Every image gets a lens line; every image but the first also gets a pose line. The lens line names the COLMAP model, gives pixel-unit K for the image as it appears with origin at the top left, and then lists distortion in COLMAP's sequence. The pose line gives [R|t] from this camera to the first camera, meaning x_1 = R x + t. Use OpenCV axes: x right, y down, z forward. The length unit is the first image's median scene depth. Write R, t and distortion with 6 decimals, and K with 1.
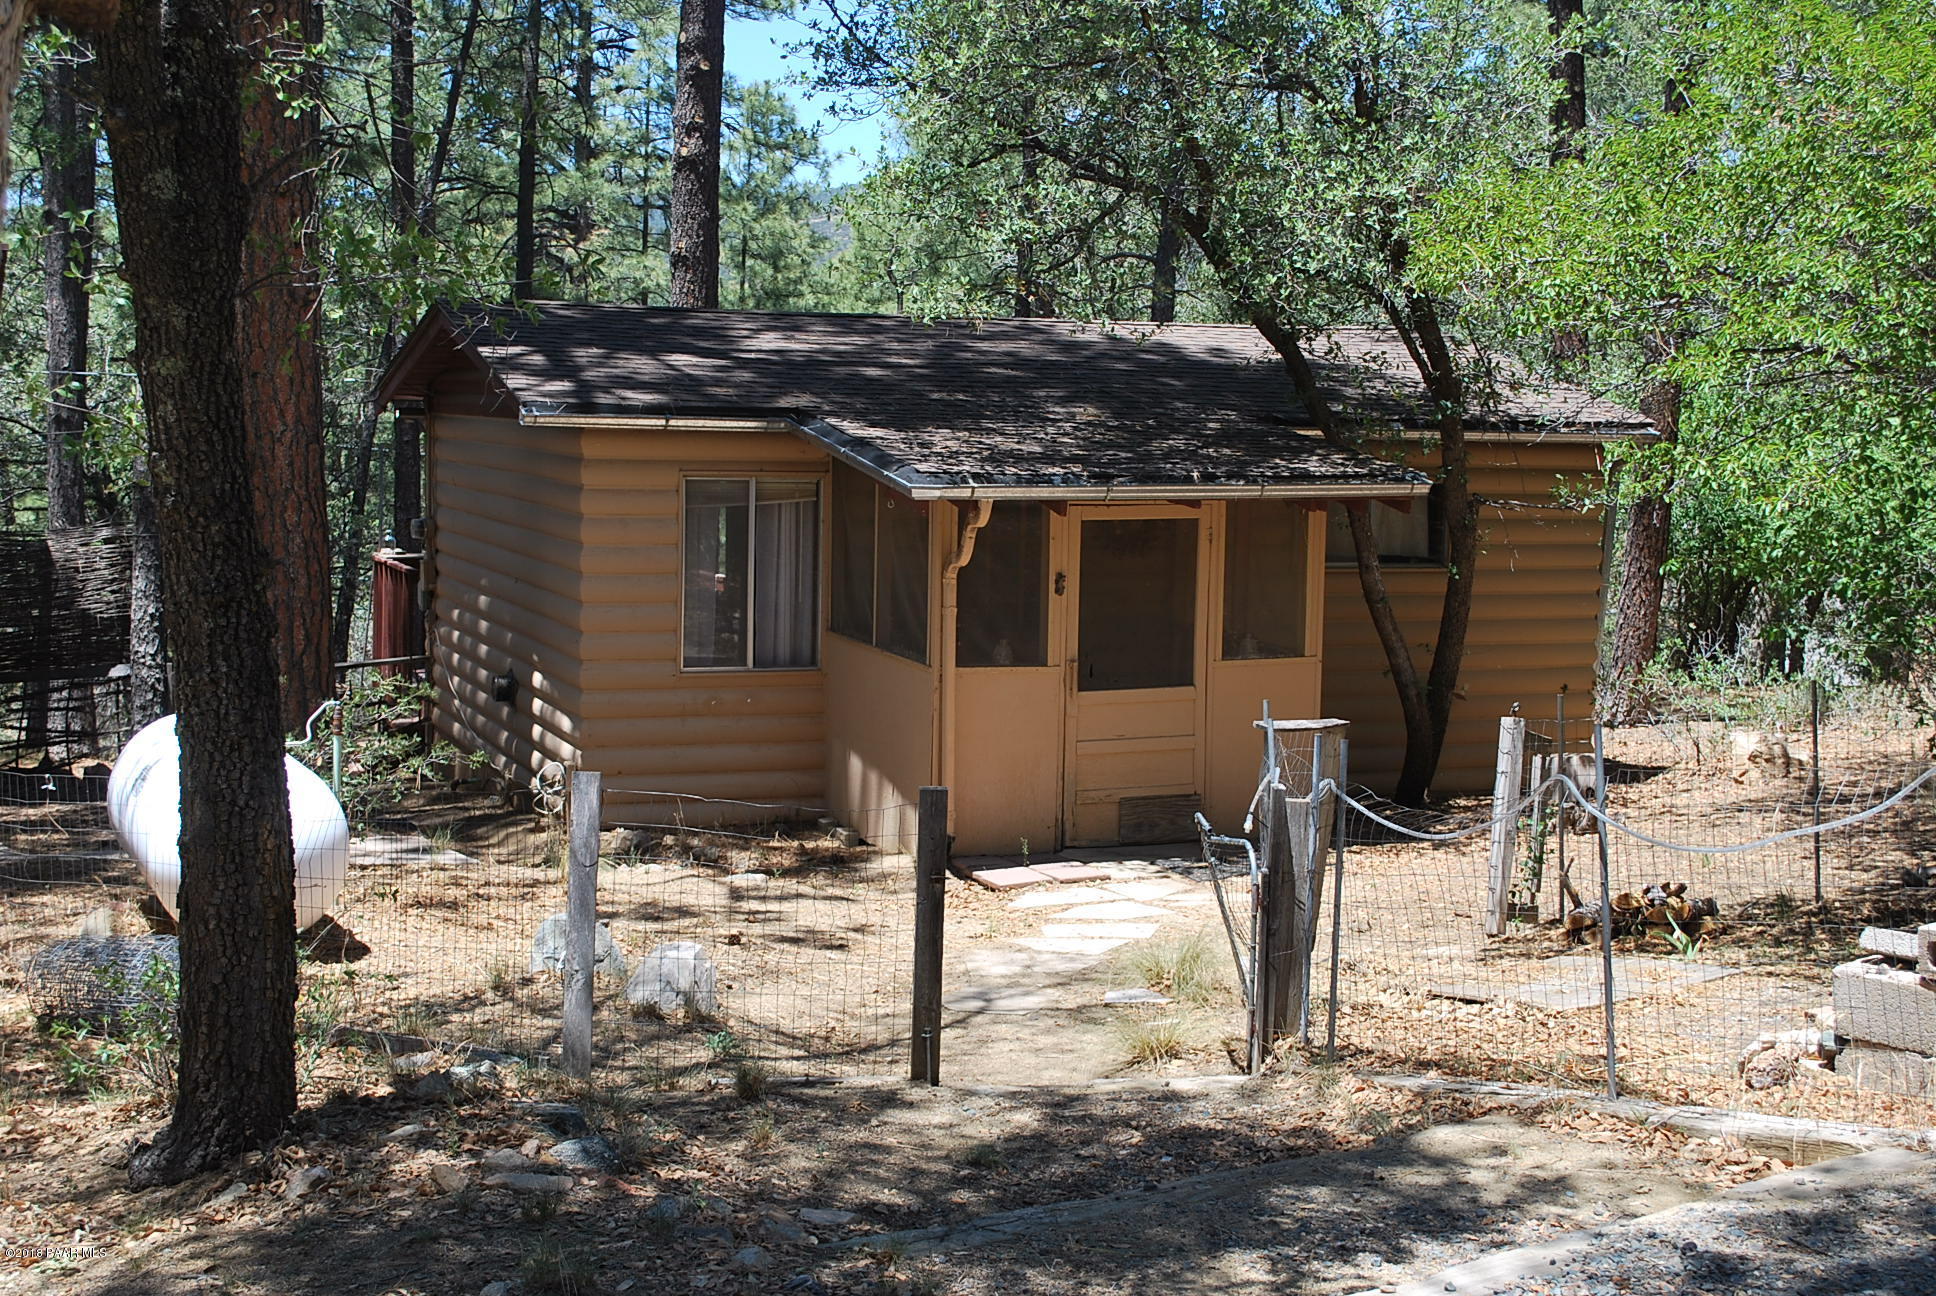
lens RADIAL K [[2525.2, 0, 967.9], [0, 2525.2, 646.4], [0, 0, 1]] dist [-0.002733, 0.000000]
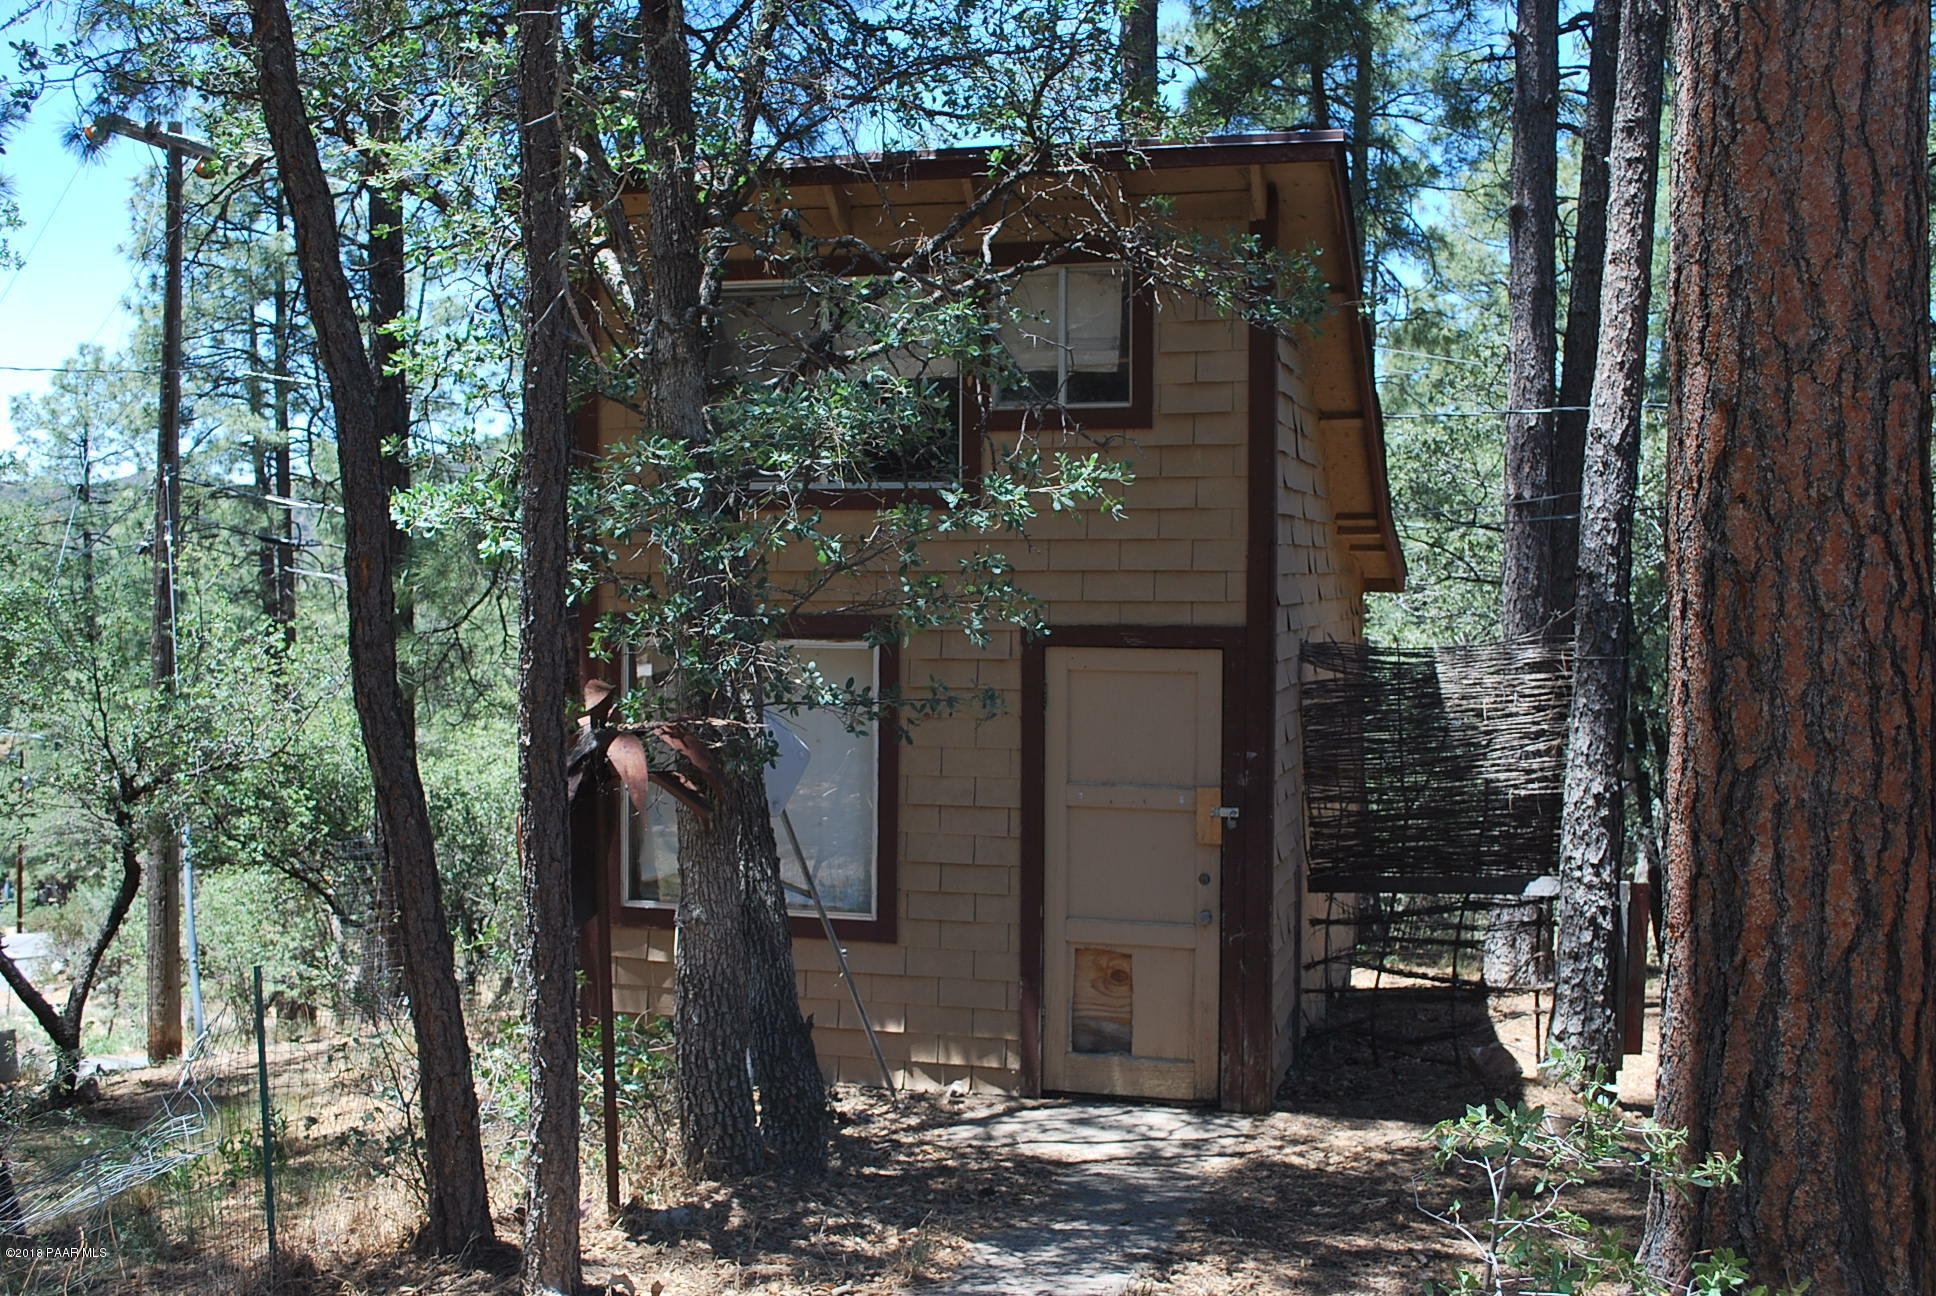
lens RADIAL K [[2019.9, 0, 968.4], [0, 2019.9, 648.5], [0, 0, 1]] dist [-0.065936, 0.000000]
pose [[0.771634, 0.015296, -0.635883, -0.142615], [-0.060061, 0.996996, -0.048900, -0.015087], [0.633225, 0.075924, 0.770235, 0.551699]]
